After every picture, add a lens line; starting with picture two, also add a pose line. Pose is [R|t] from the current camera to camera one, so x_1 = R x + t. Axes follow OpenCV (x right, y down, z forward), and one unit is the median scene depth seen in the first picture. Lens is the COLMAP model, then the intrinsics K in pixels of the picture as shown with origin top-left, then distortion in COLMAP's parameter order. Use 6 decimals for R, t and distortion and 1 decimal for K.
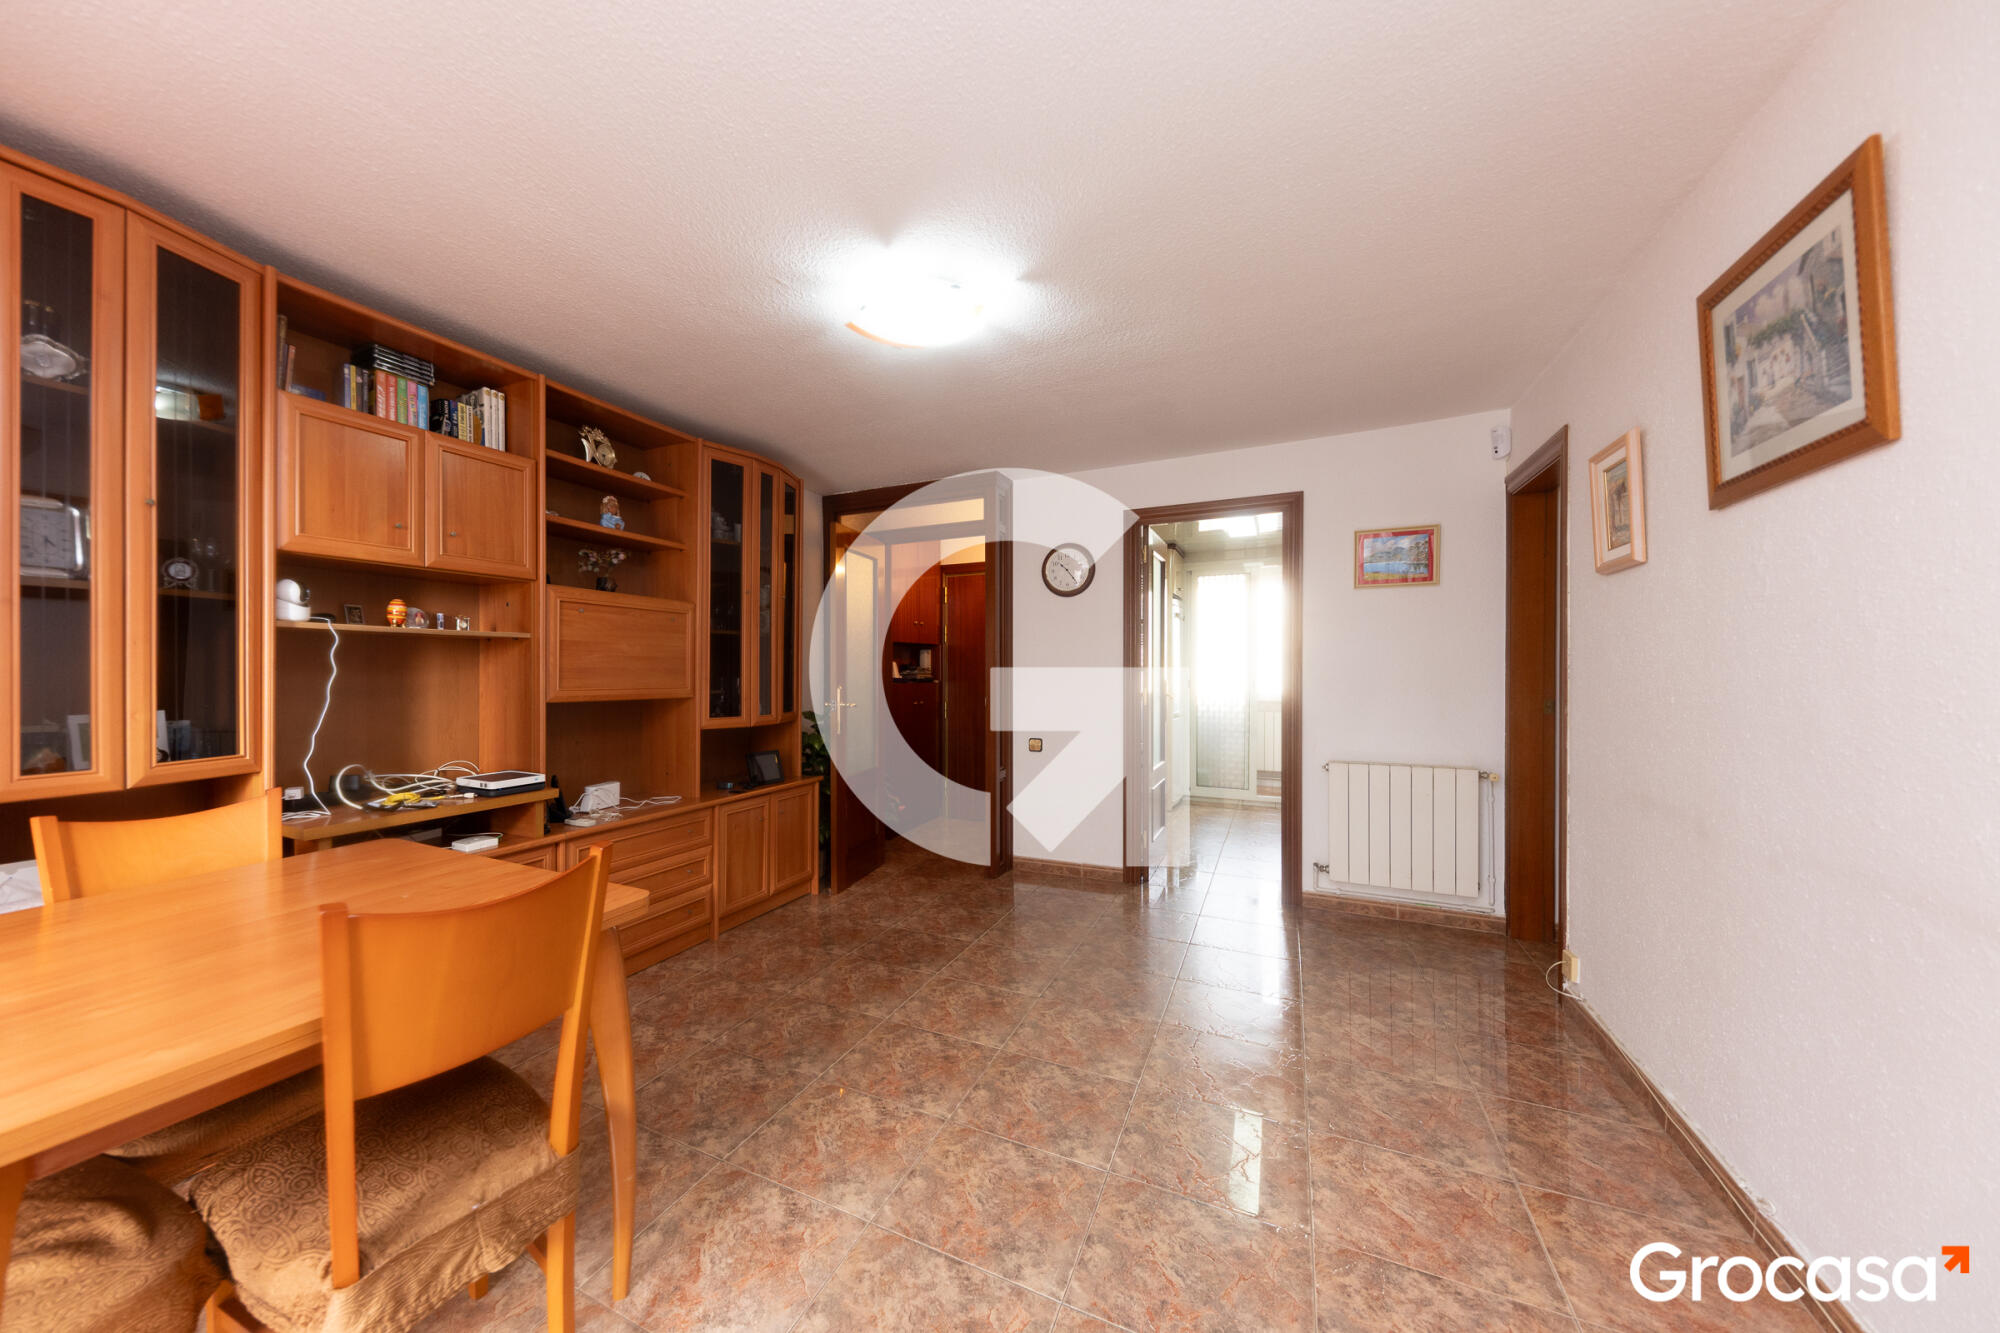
lens RADIAL K [[804.0, 0, 999.8], [0, 804.0, 670.6], [0, 0, 1]] dist [0.000548, -0.000066]
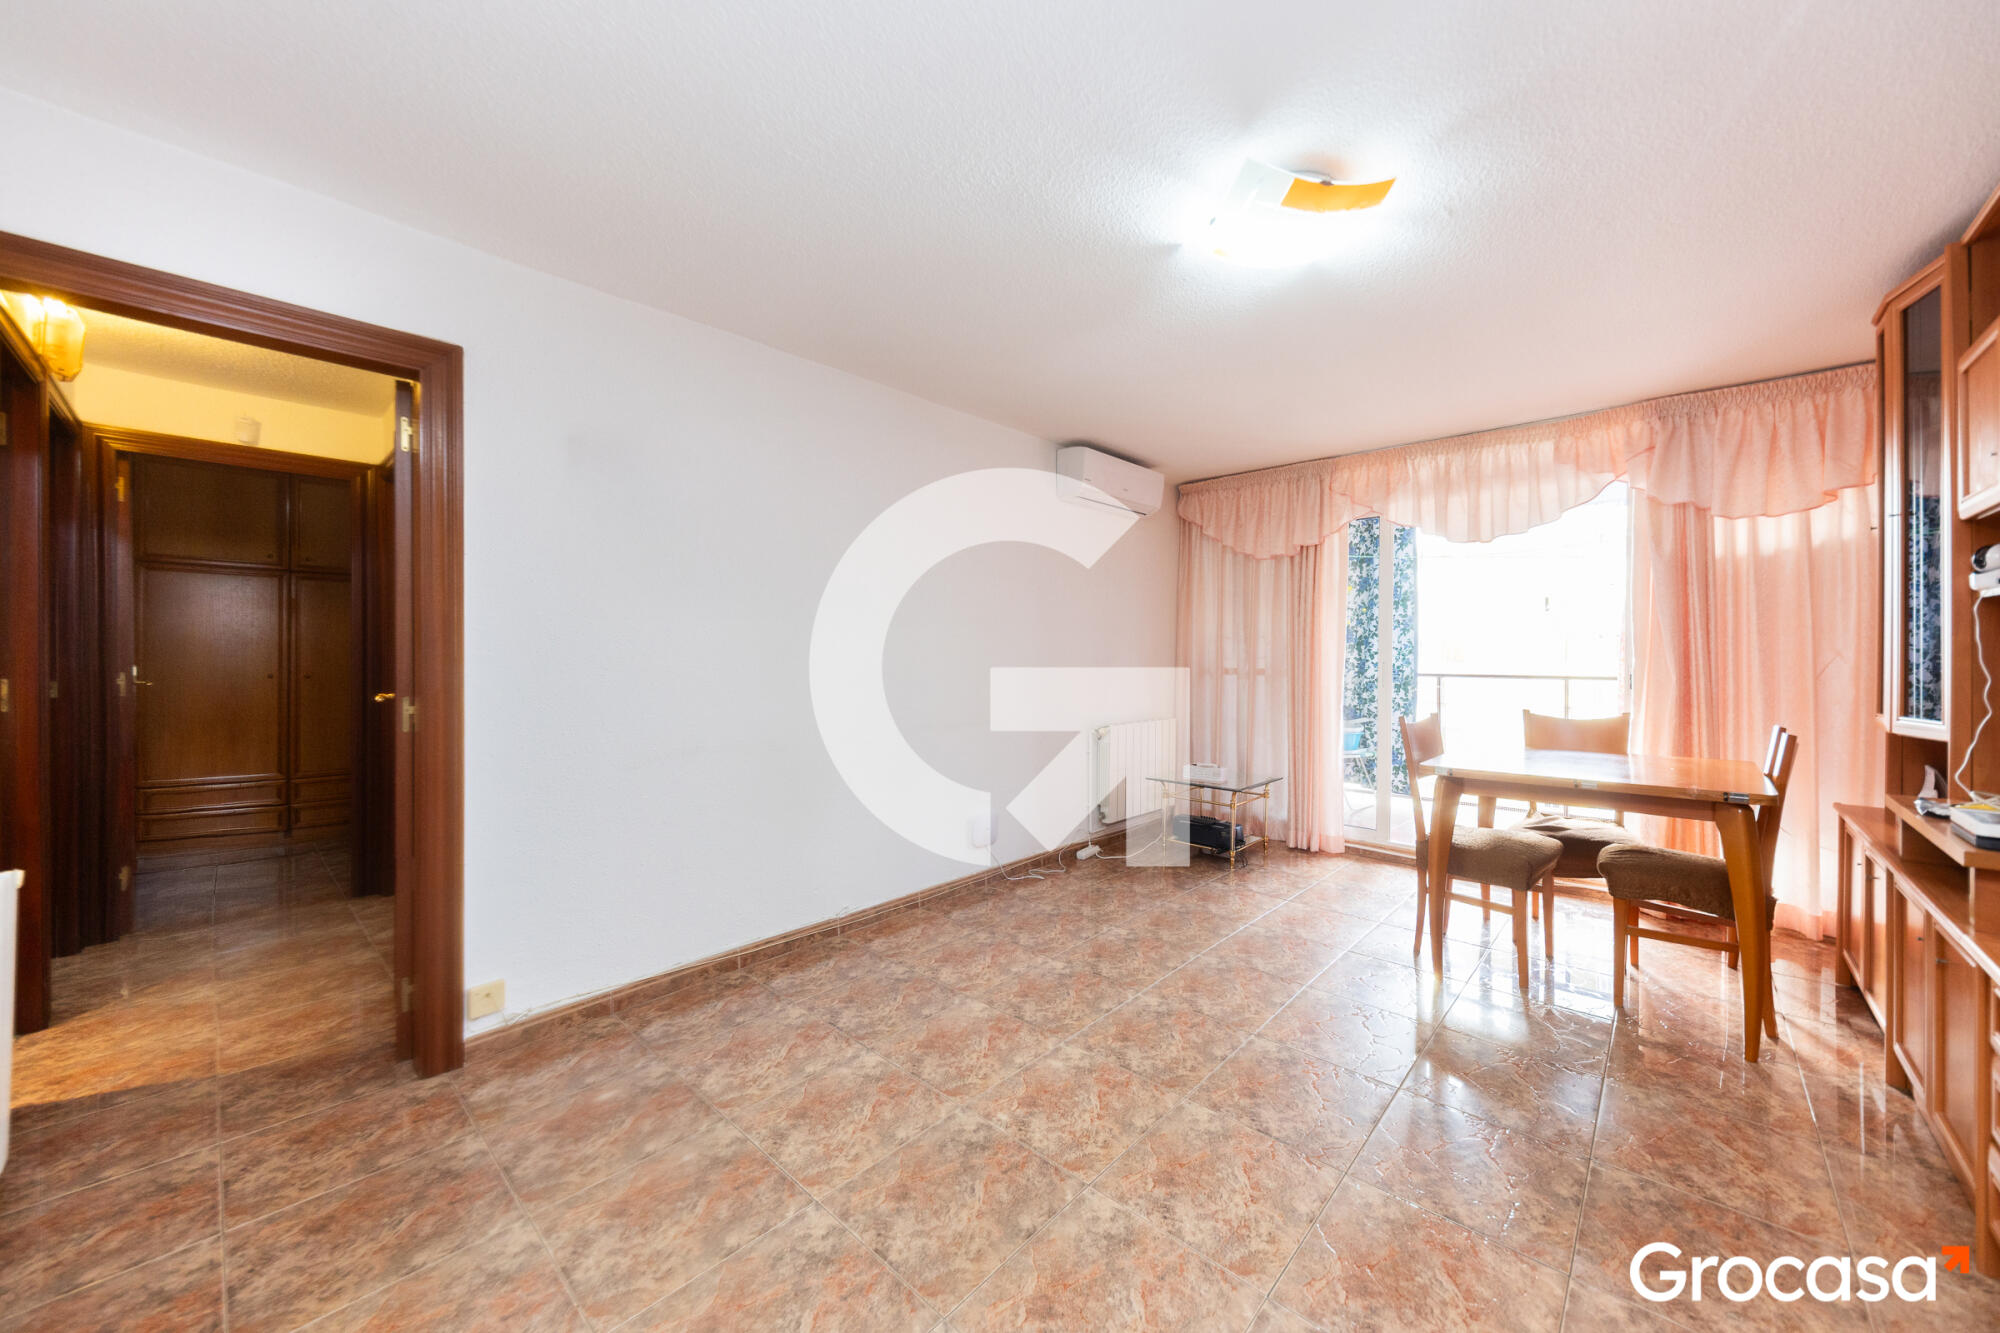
lens RADIAL K [[785.7, 0, 1009.4], [0, 785.7, 666.1], [0, 0, 1]] dist [0.004124, 0.000150]
pose [[-0.925674, -0.012343, 0.378120, -0.062090], [-0.005252, 0.999791, 0.019779, -0.001568], [-0.378285, 0.016323, -0.925545, 0.838272]]
